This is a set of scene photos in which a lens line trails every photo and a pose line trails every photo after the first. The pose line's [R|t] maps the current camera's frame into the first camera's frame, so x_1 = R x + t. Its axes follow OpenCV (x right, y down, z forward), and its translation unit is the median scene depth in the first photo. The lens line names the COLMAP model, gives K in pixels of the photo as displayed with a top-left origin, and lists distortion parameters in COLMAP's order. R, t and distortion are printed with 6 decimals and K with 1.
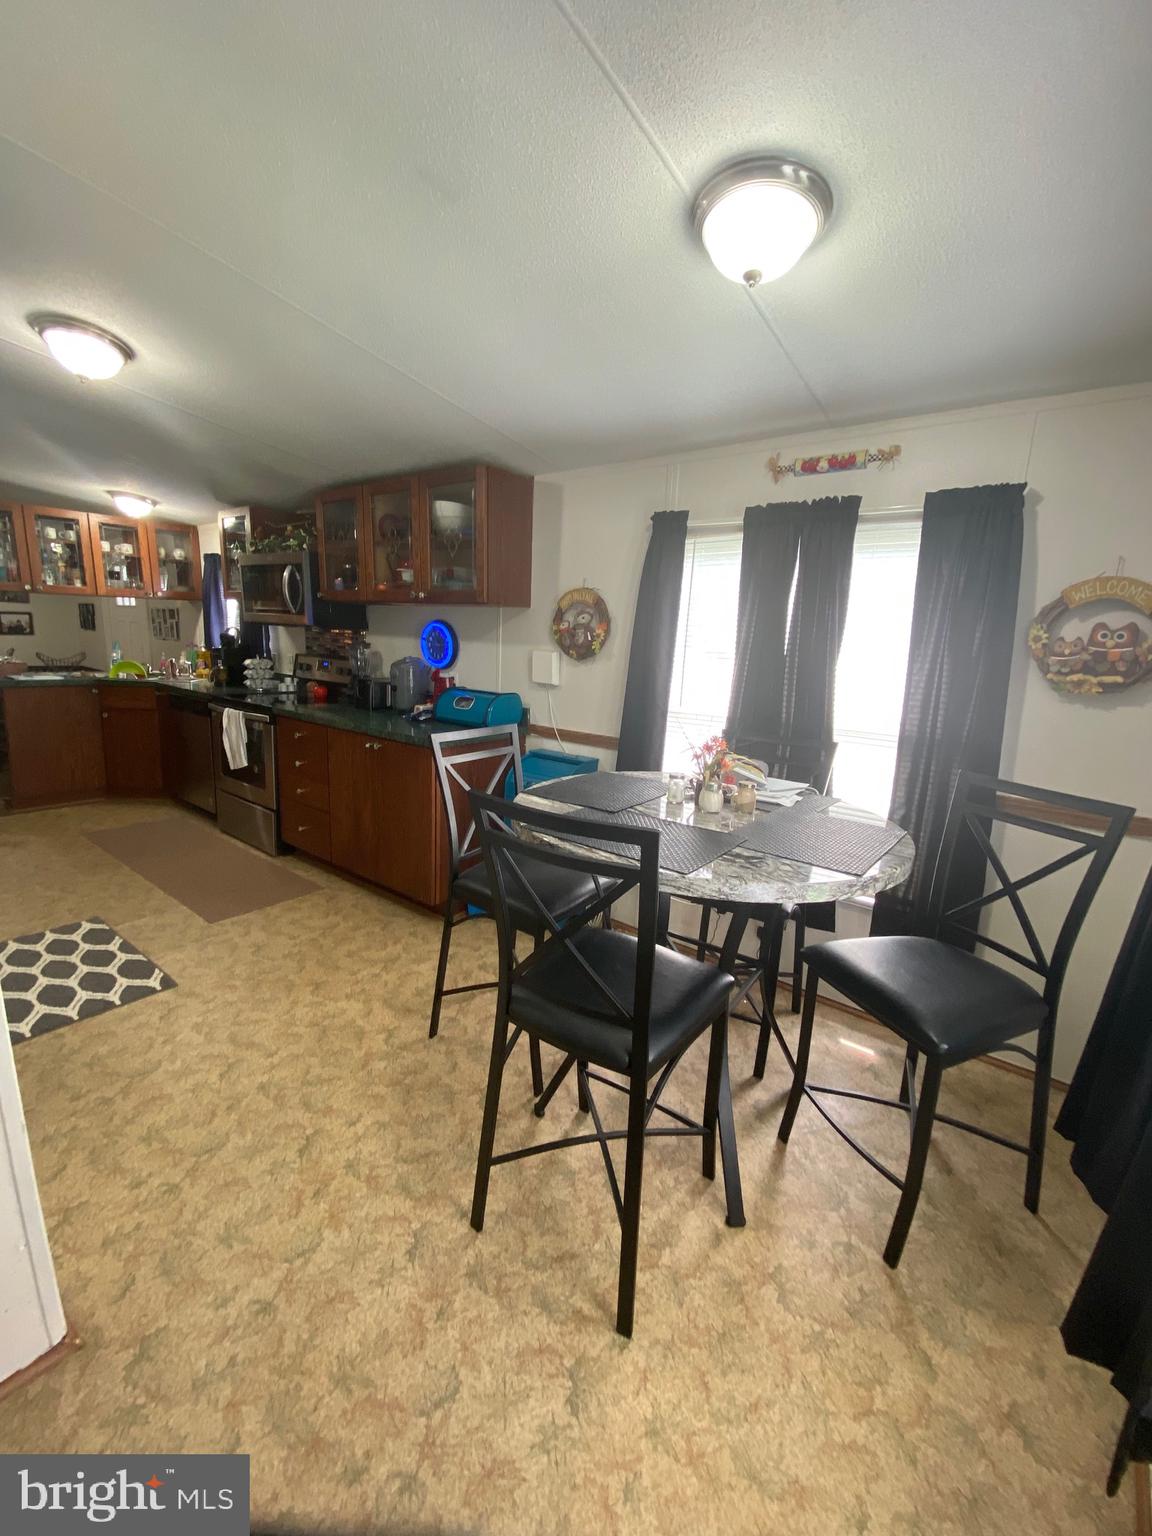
lens RADIAL K [[627.9, 0, 588.0], [0, 627.9, 773.1], [0, 0, 1]] dist [0.004214, -0.001956]
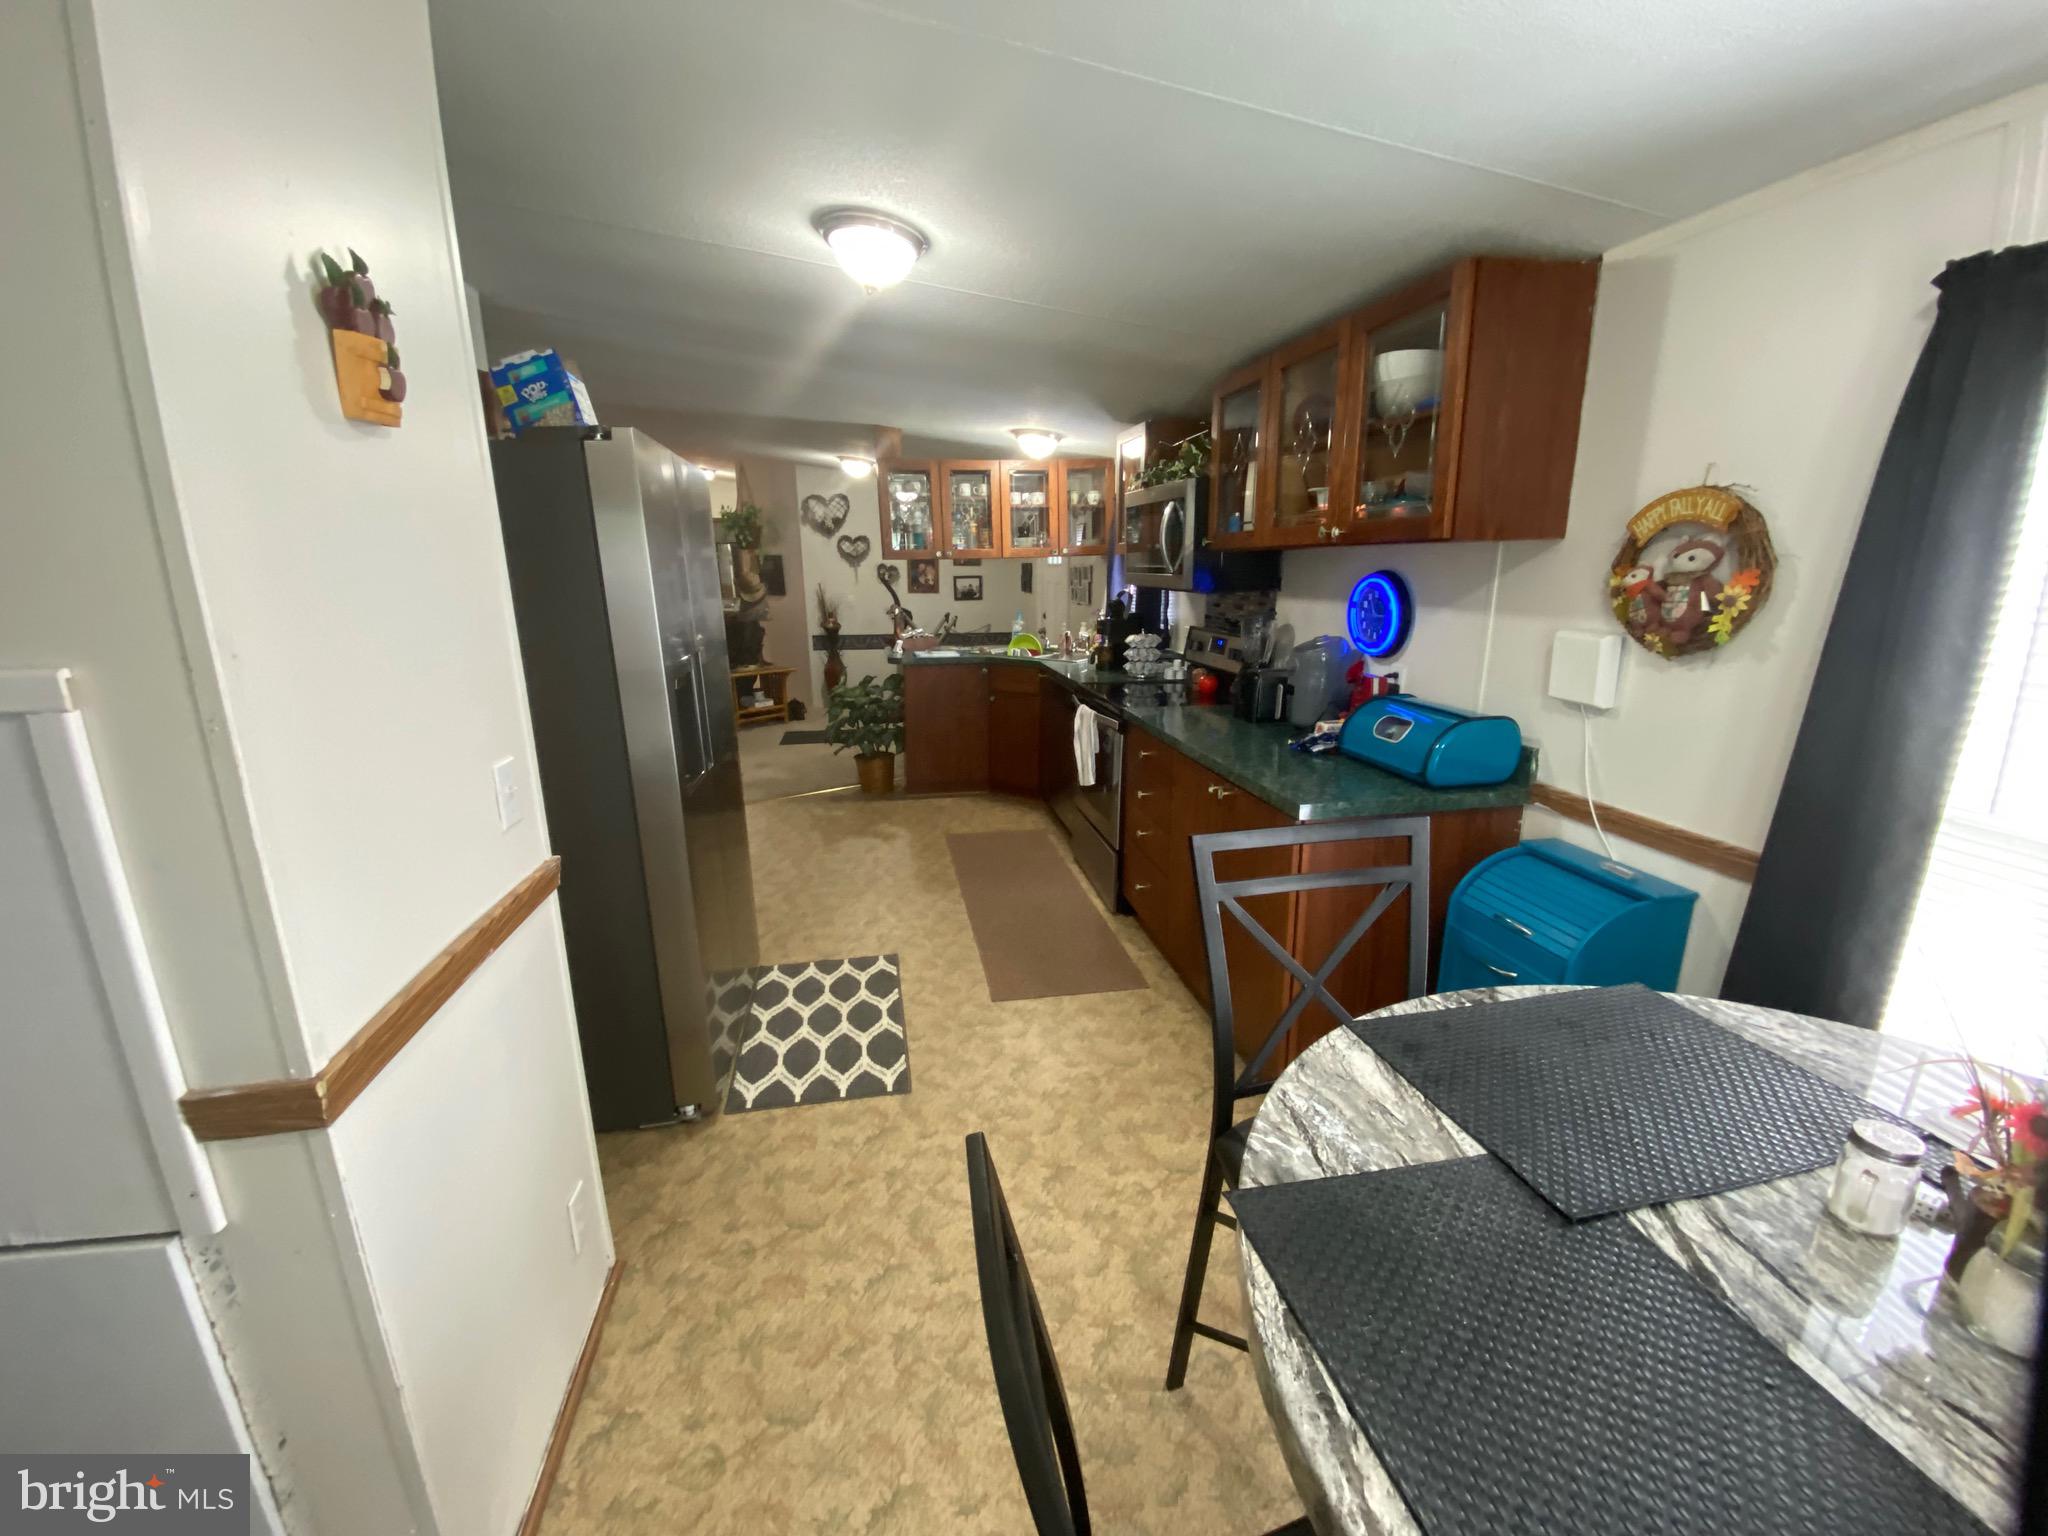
lens RADIAL K [[837.2, 0, 1021.5], [0, 837.2, 761.9], [0, 0, 1]] dist [0.004214, -0.001956]
pose [[0.733806, 0.106516, -0.670957, 0.051067], [-0.105326, 0.993528, 0.042533, -0.082480], [0.671145, 0.039458, 0.740275, 0.268583]]
